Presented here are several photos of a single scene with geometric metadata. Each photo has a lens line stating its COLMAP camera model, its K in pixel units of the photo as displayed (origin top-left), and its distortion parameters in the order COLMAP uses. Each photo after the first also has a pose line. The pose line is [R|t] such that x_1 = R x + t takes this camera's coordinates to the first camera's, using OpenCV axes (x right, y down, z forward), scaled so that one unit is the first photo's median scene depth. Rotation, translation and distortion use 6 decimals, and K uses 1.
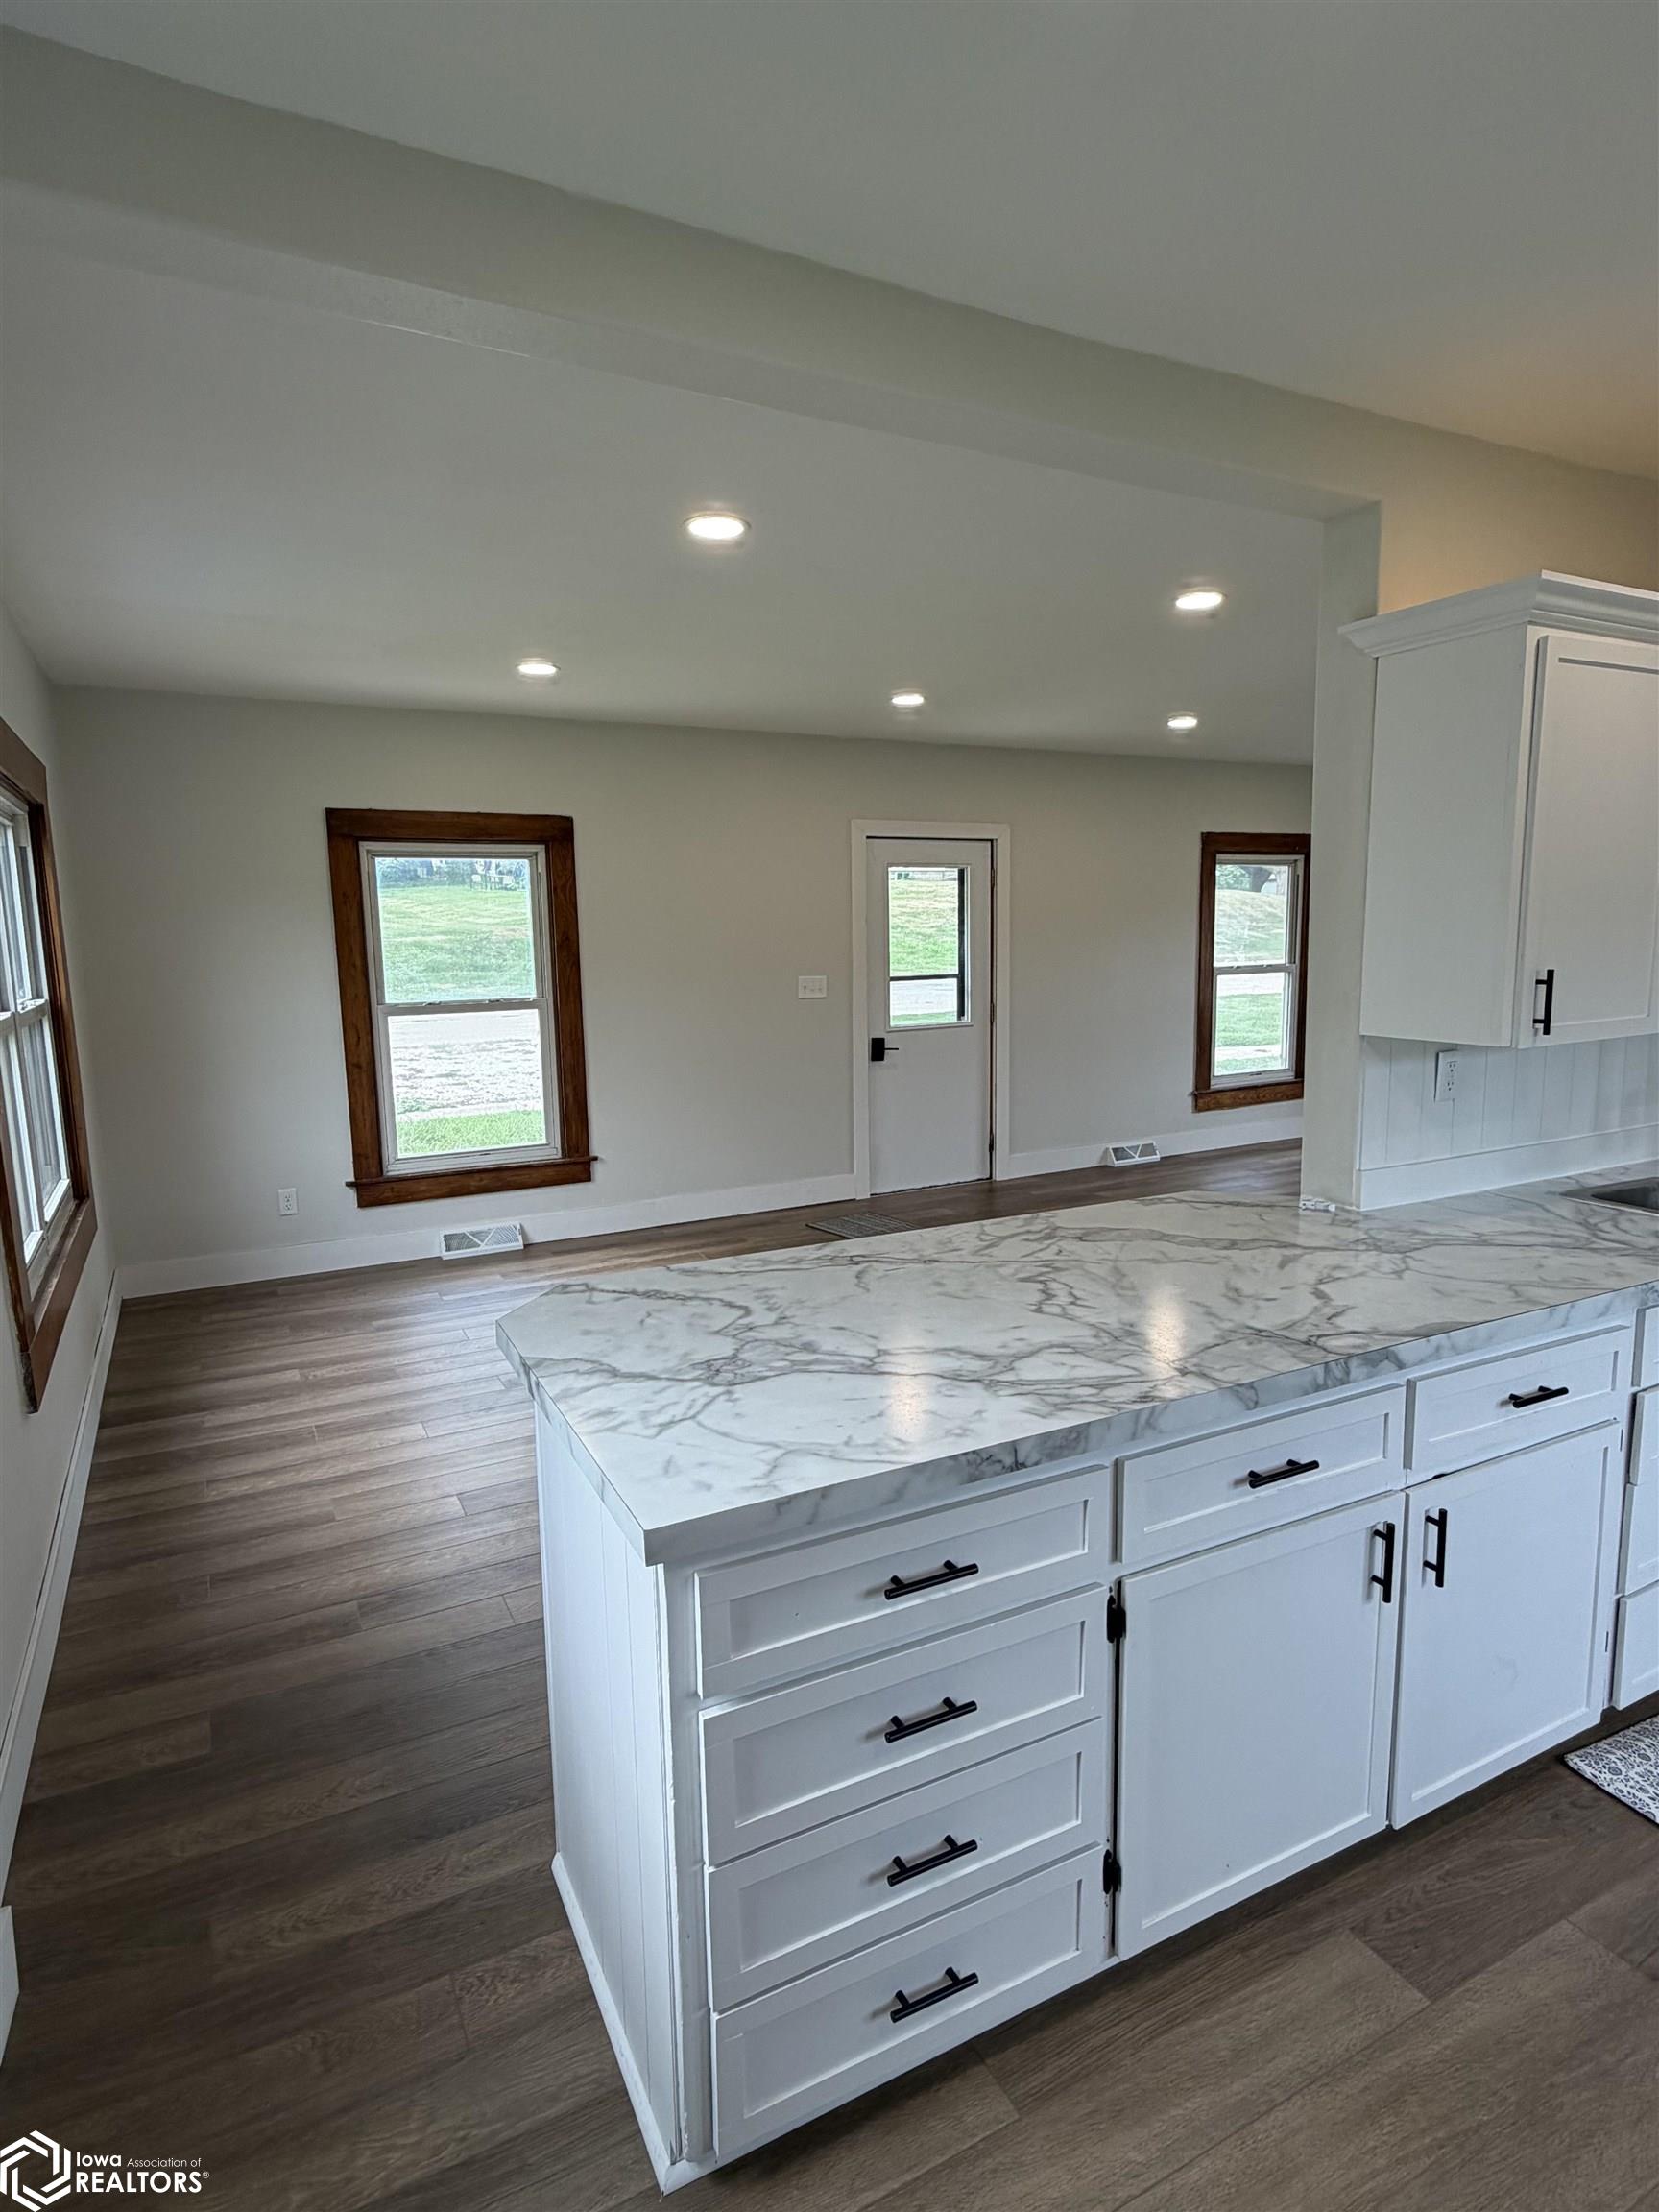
lens RADIAL K [[1189.6, 0, 828.4], [0, 1189.6, 1100.9], [0, 0, 1]] dist [-0.001145, 0.001230]
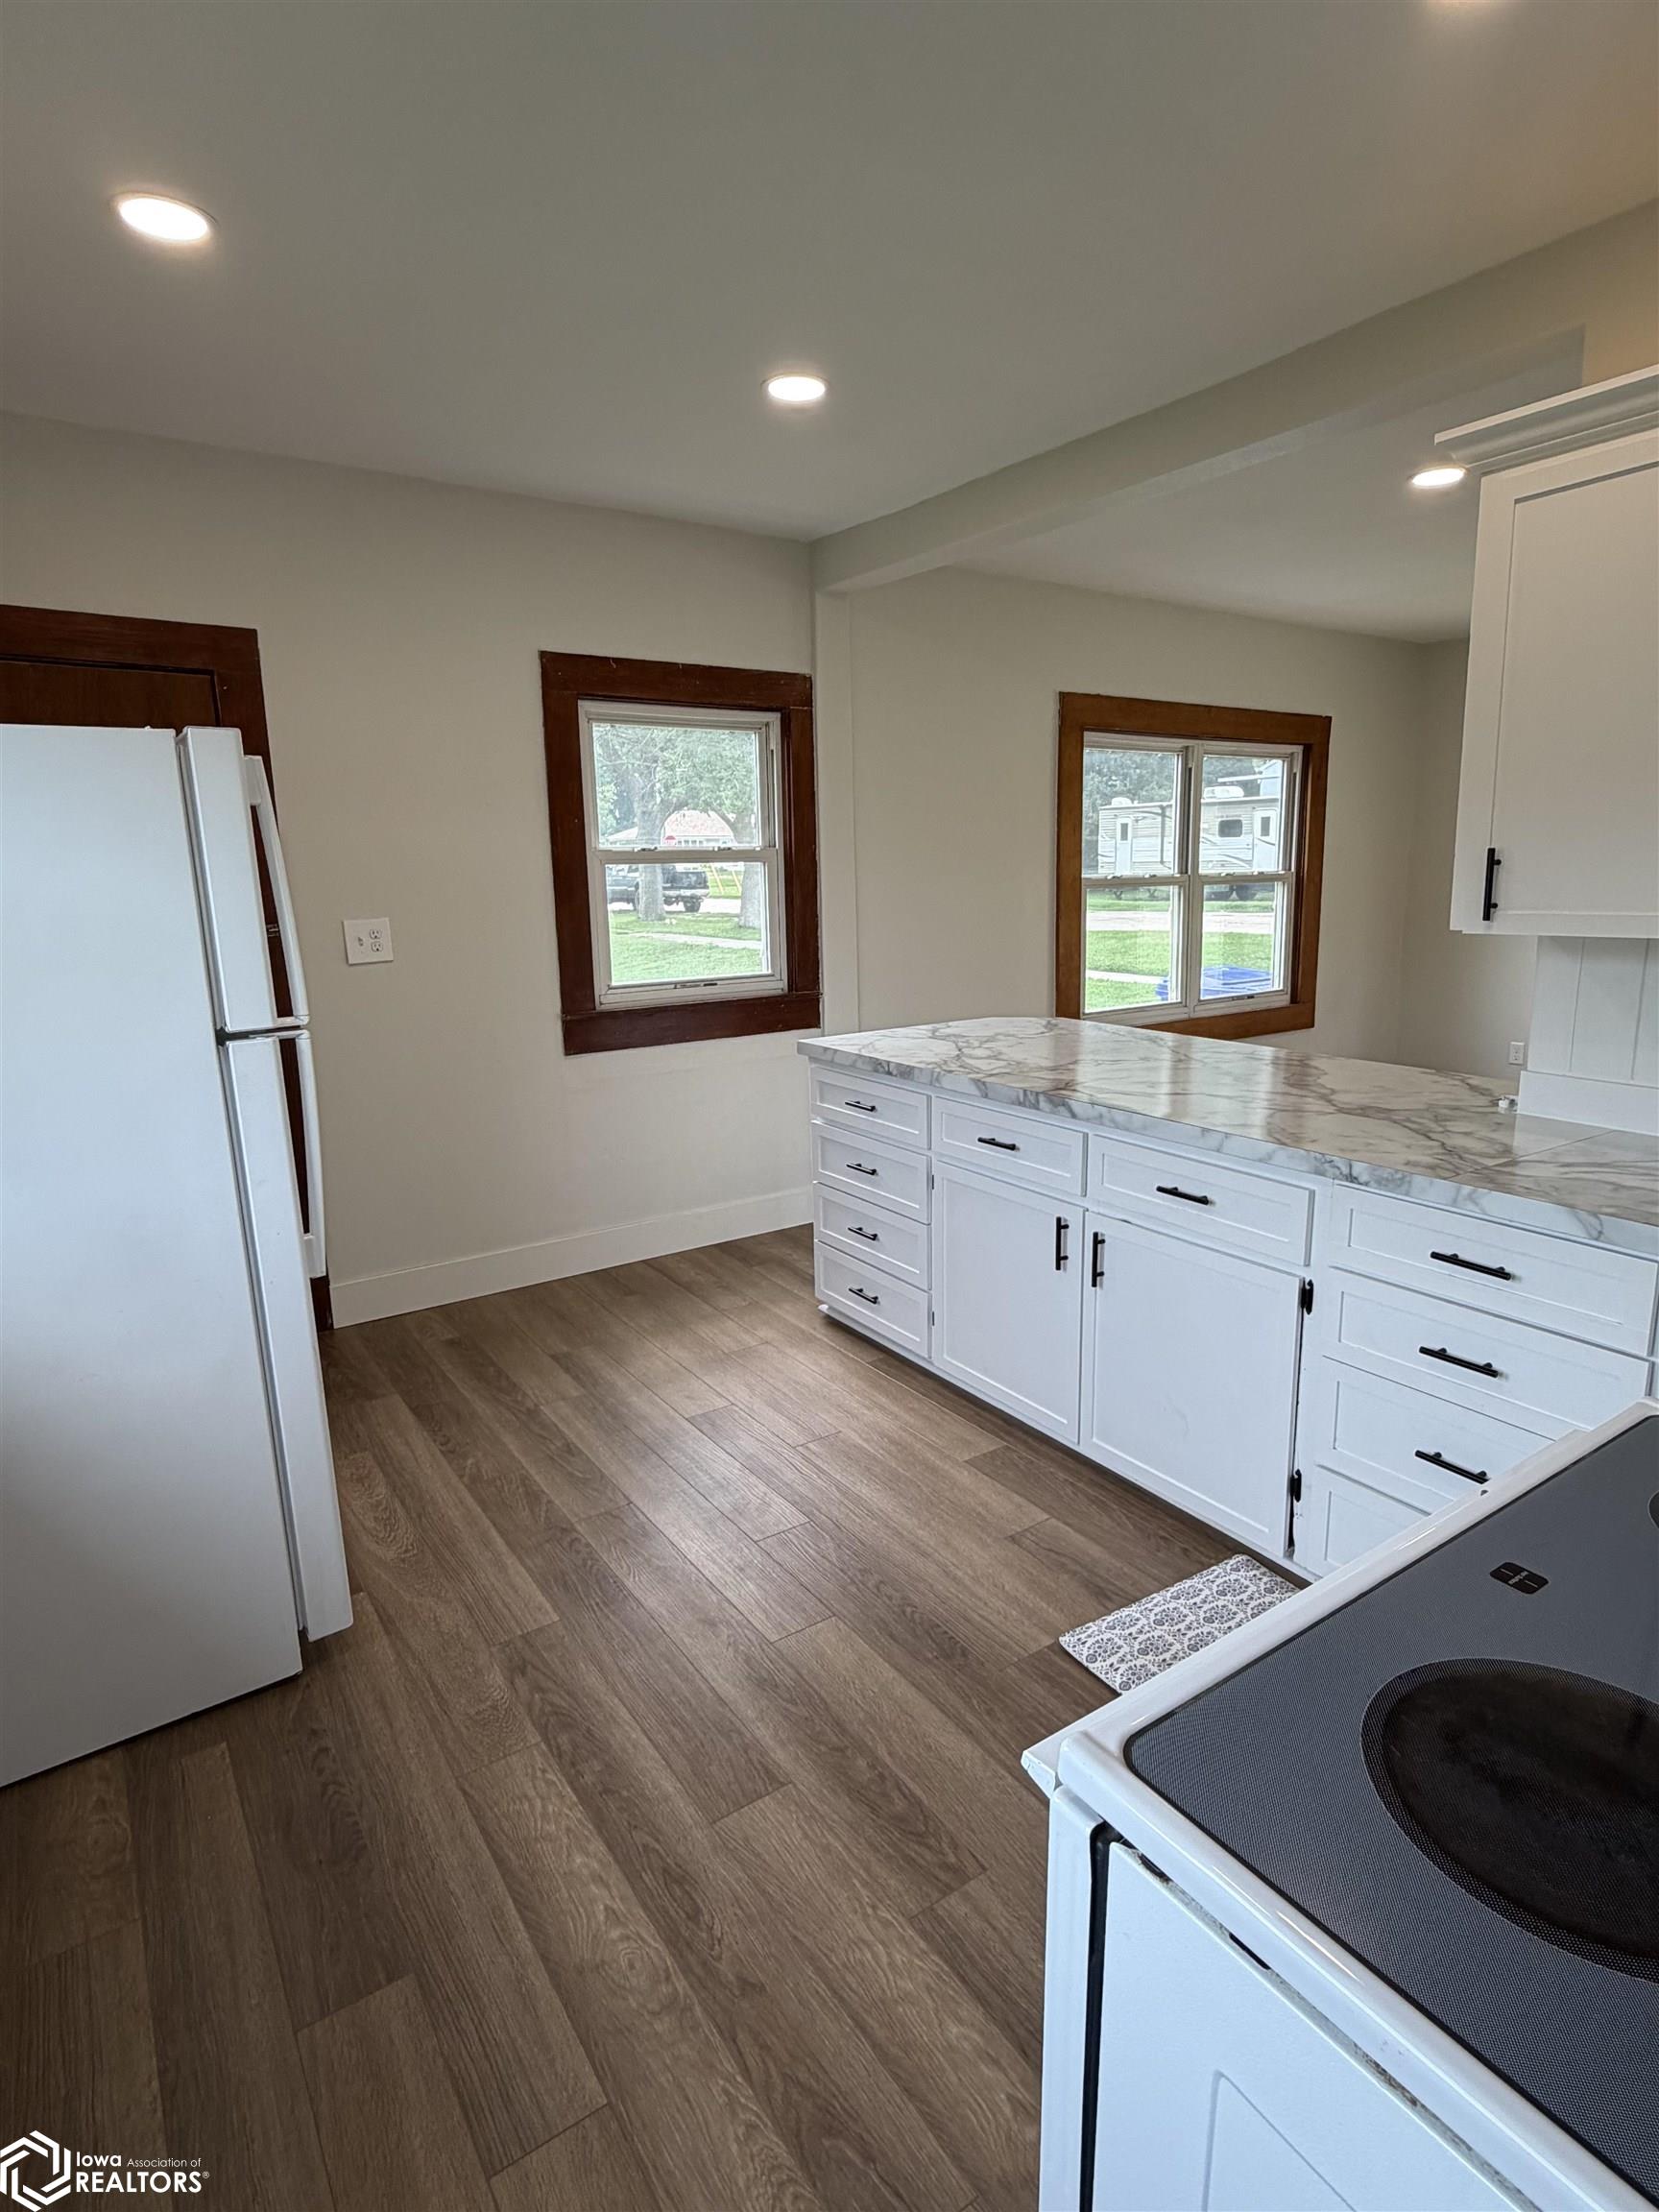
lens RADIAL K [[1157.2, 0, 837.4], [0, 1157.2, 1138.6], [0, 0, 1]] dist [-0.000534, 0.000410]
pose [[0.120696, 0.242381, -0.962644, 1.404095], [-0.128490, 0.965390, 0.226962, -0.029417], [0.984339, 0.096297, 0.147663, 0.382860]]
